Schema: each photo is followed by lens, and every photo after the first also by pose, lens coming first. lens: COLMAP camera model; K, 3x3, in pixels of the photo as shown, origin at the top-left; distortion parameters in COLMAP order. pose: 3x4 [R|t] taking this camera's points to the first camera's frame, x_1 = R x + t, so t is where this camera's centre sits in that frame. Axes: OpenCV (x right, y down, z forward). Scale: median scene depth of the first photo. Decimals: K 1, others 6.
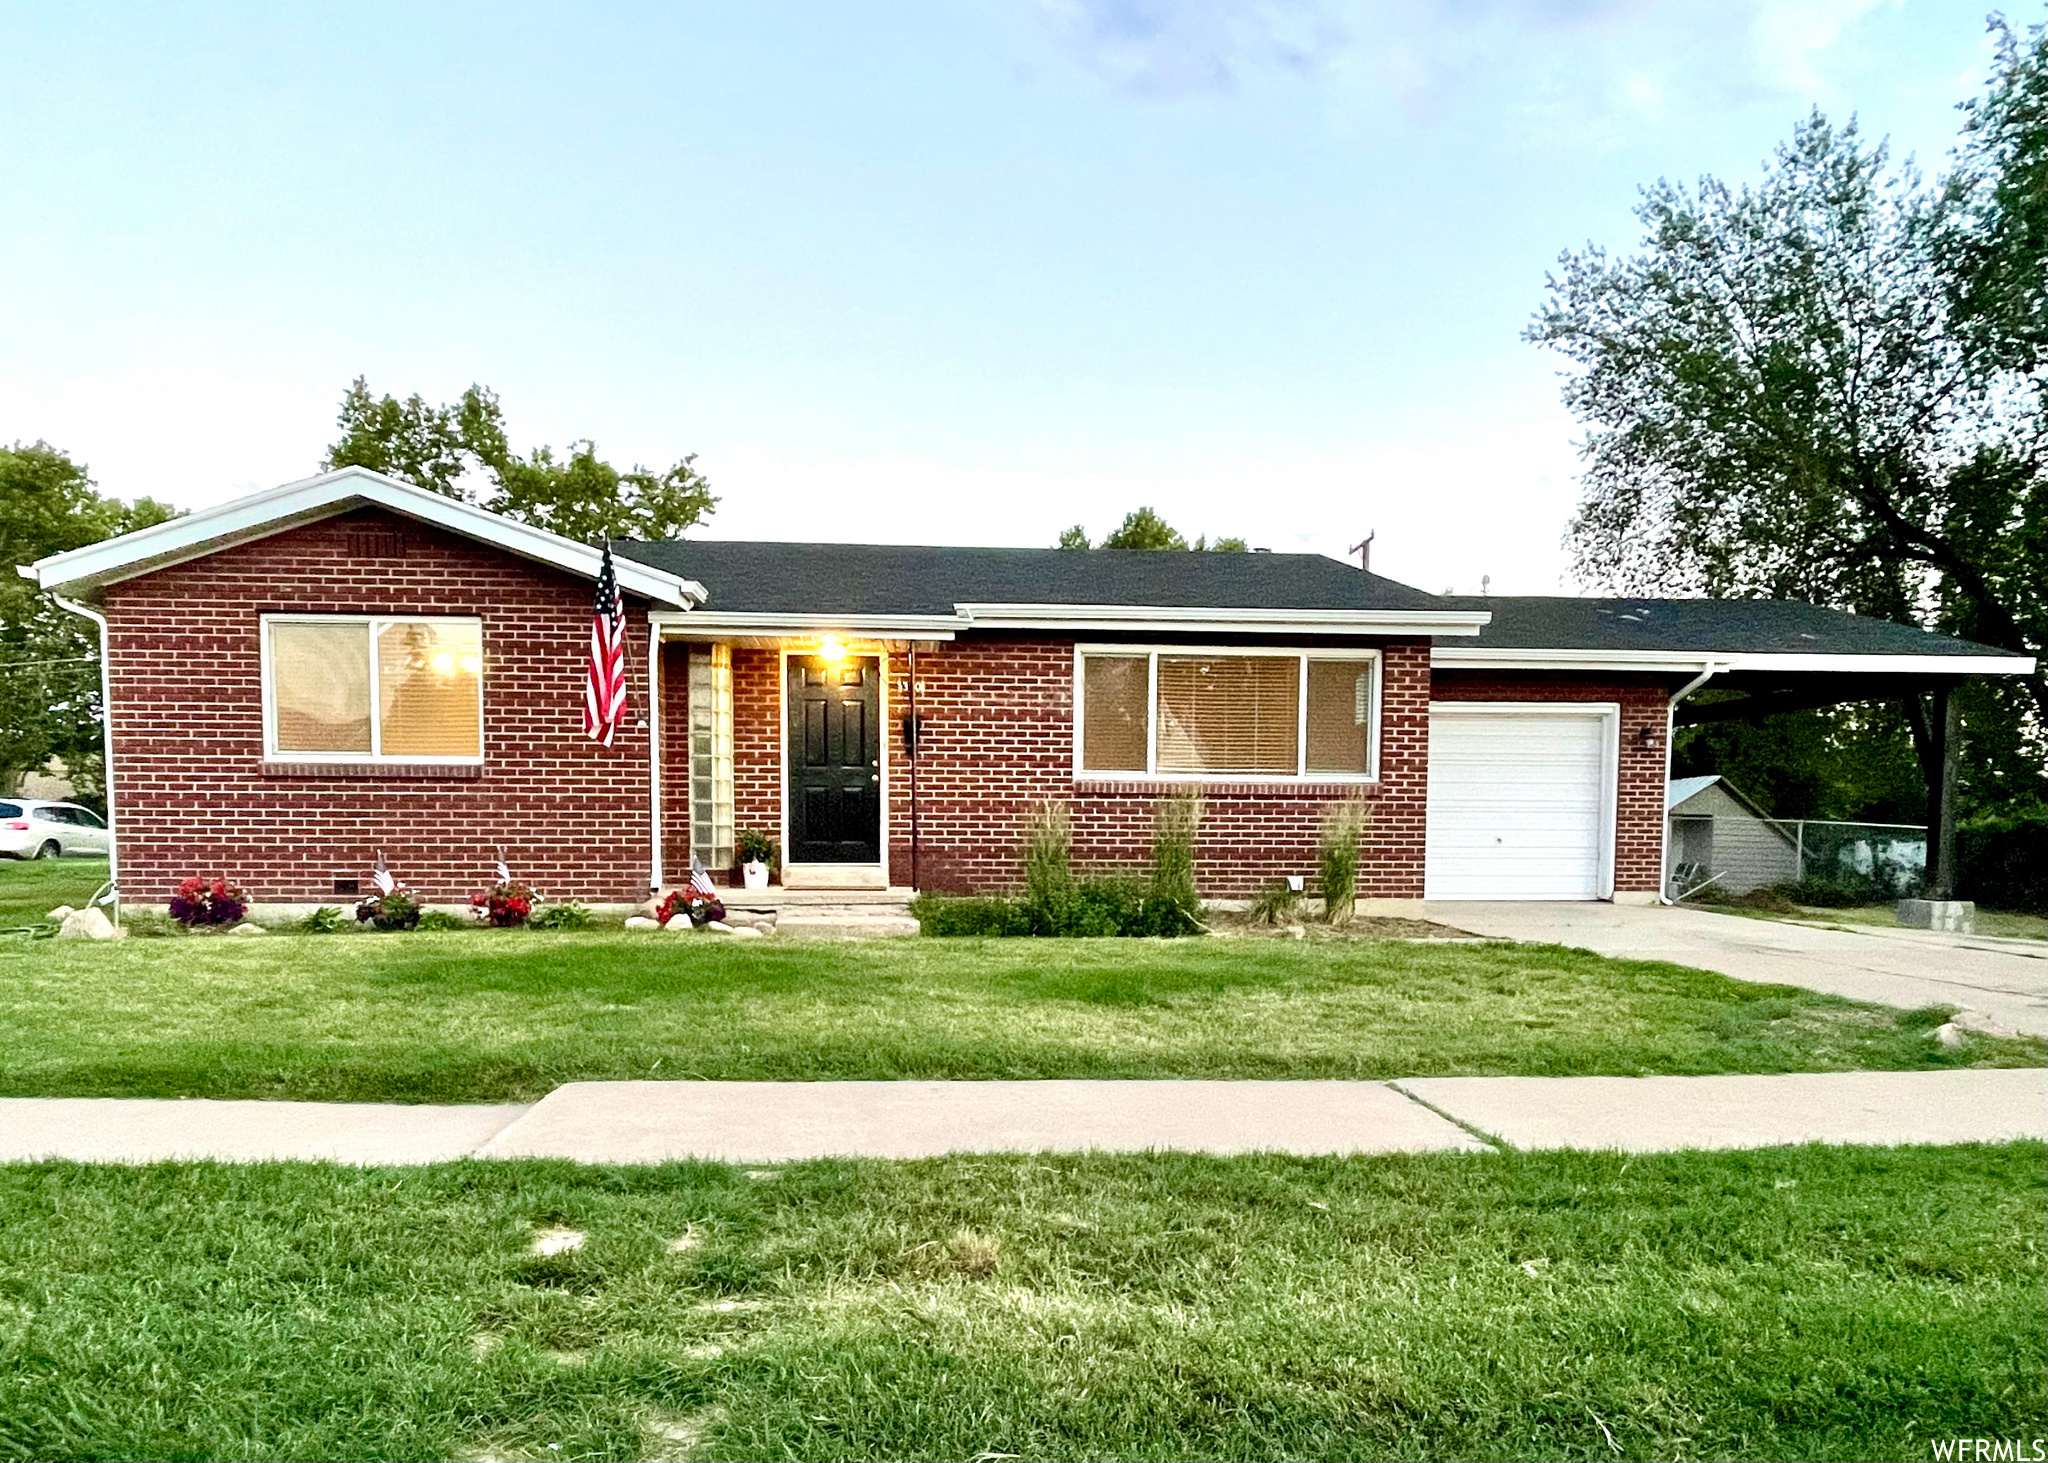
lens RADIAL K [[1175.7, 0, 979.1], [0, 1175.7, 894.8], [0, 0, 1]] dist [-0.002349, -0.003622]
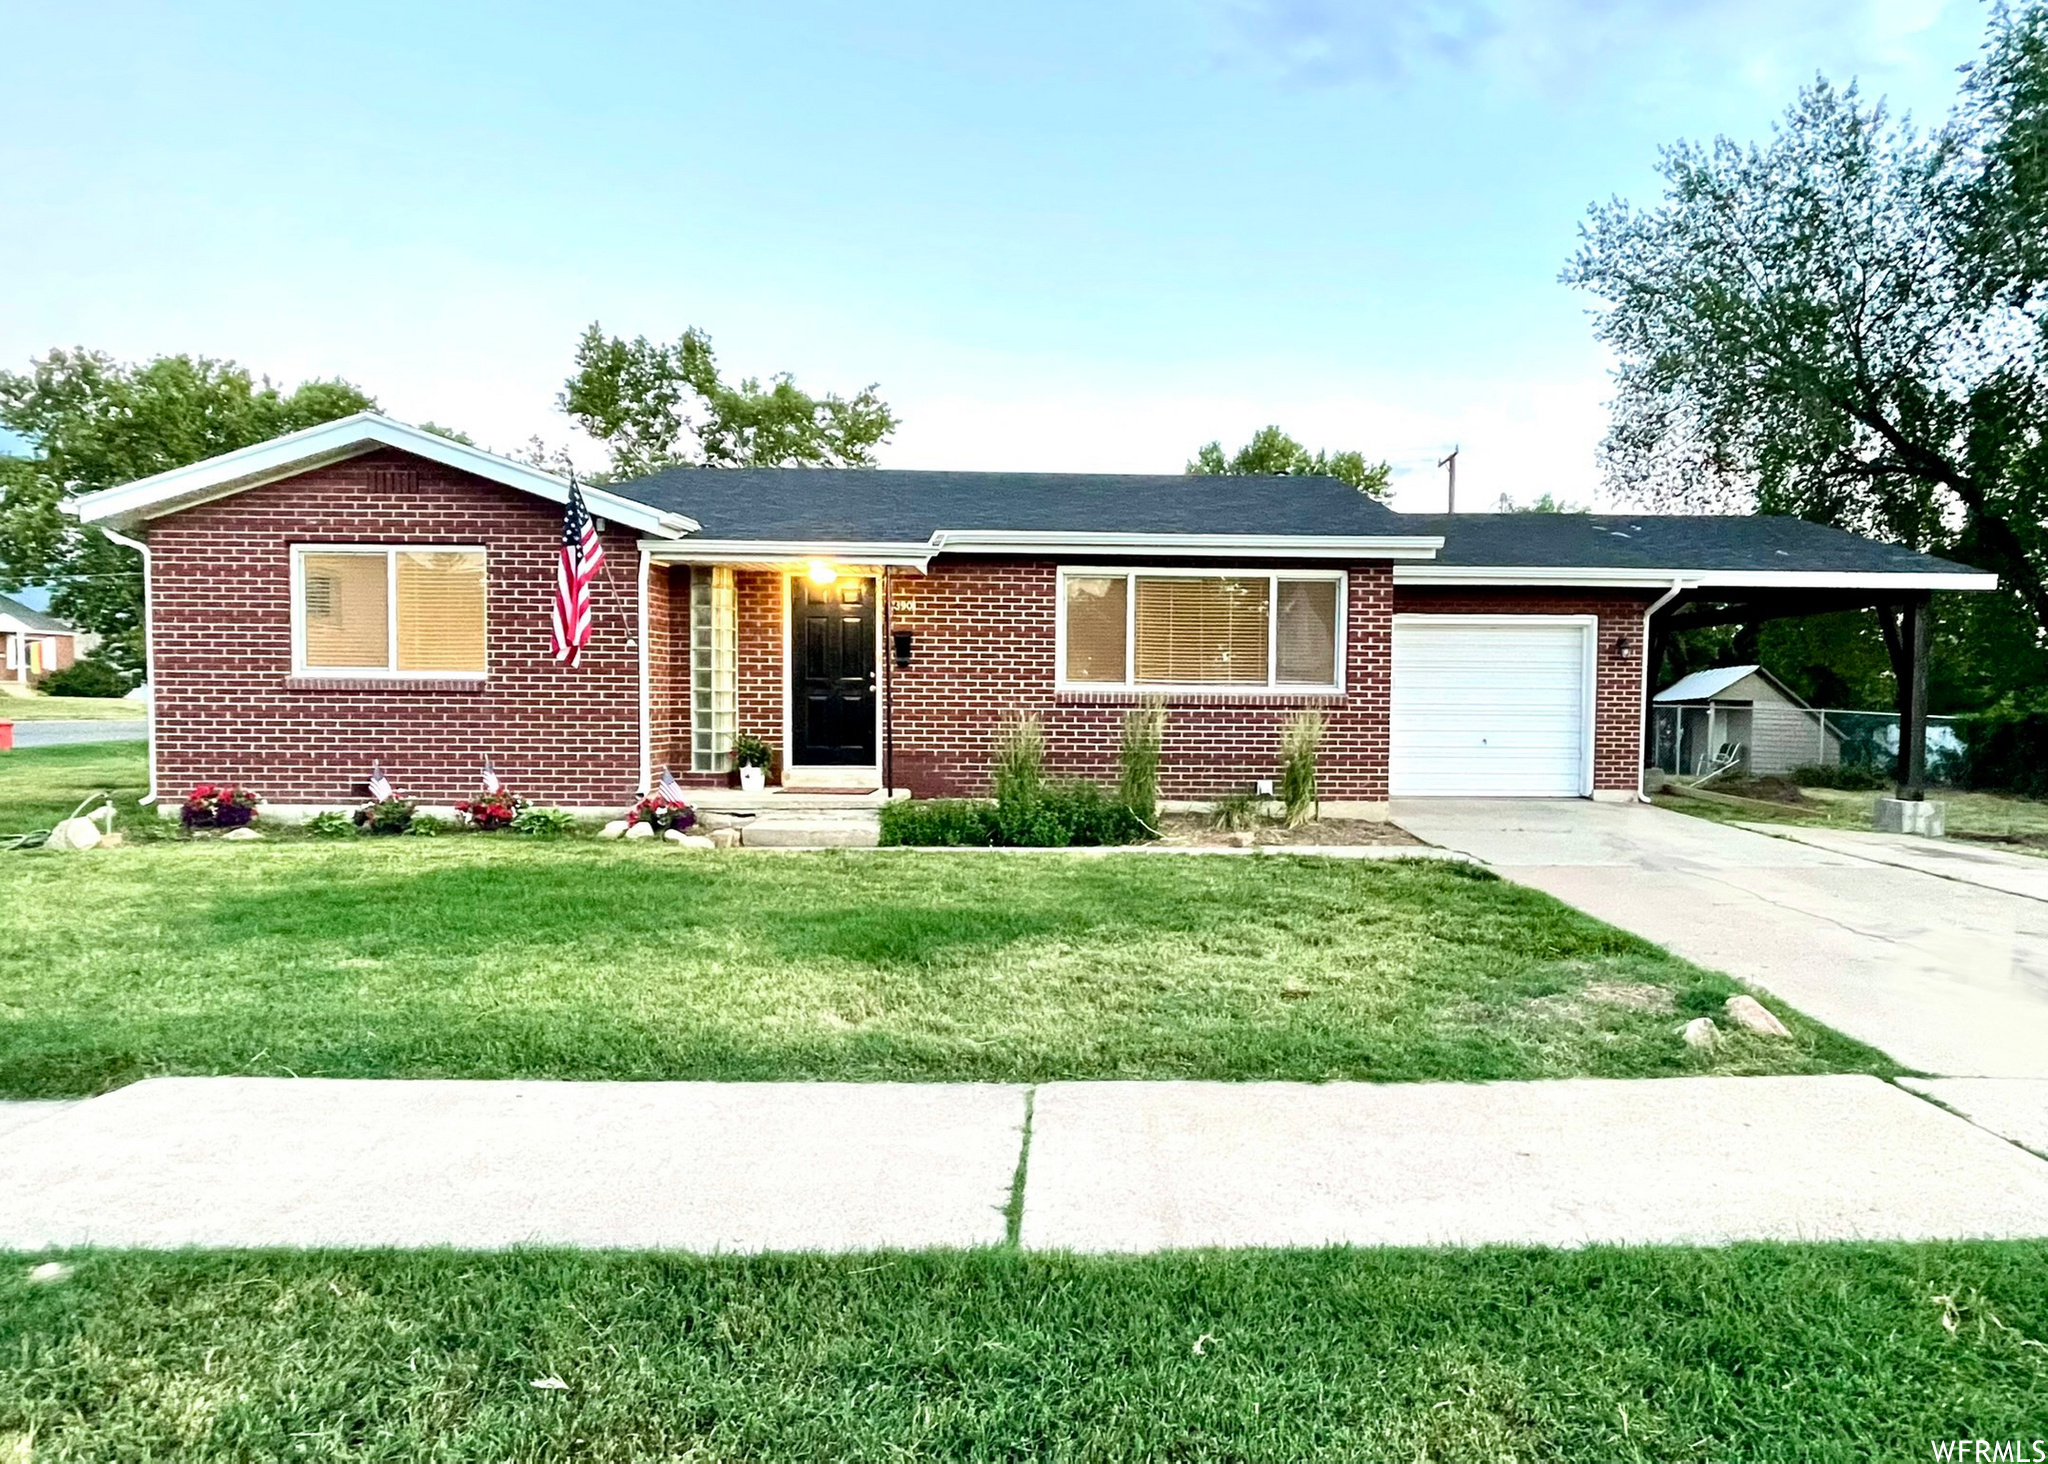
lens RADIAL K [[1000.2, 0, 1112.8], [0, 1000.2, 724.1], [0, 0, 1]] dist [-0.005428, -0.000136]
pose [[0.999014, 0.008254, -0.043632, 0.169935], [-0.009432, 0.999595, -0.026859, -0.041546], [0.043392, 0.027244, 0.998687, 0.079247]]
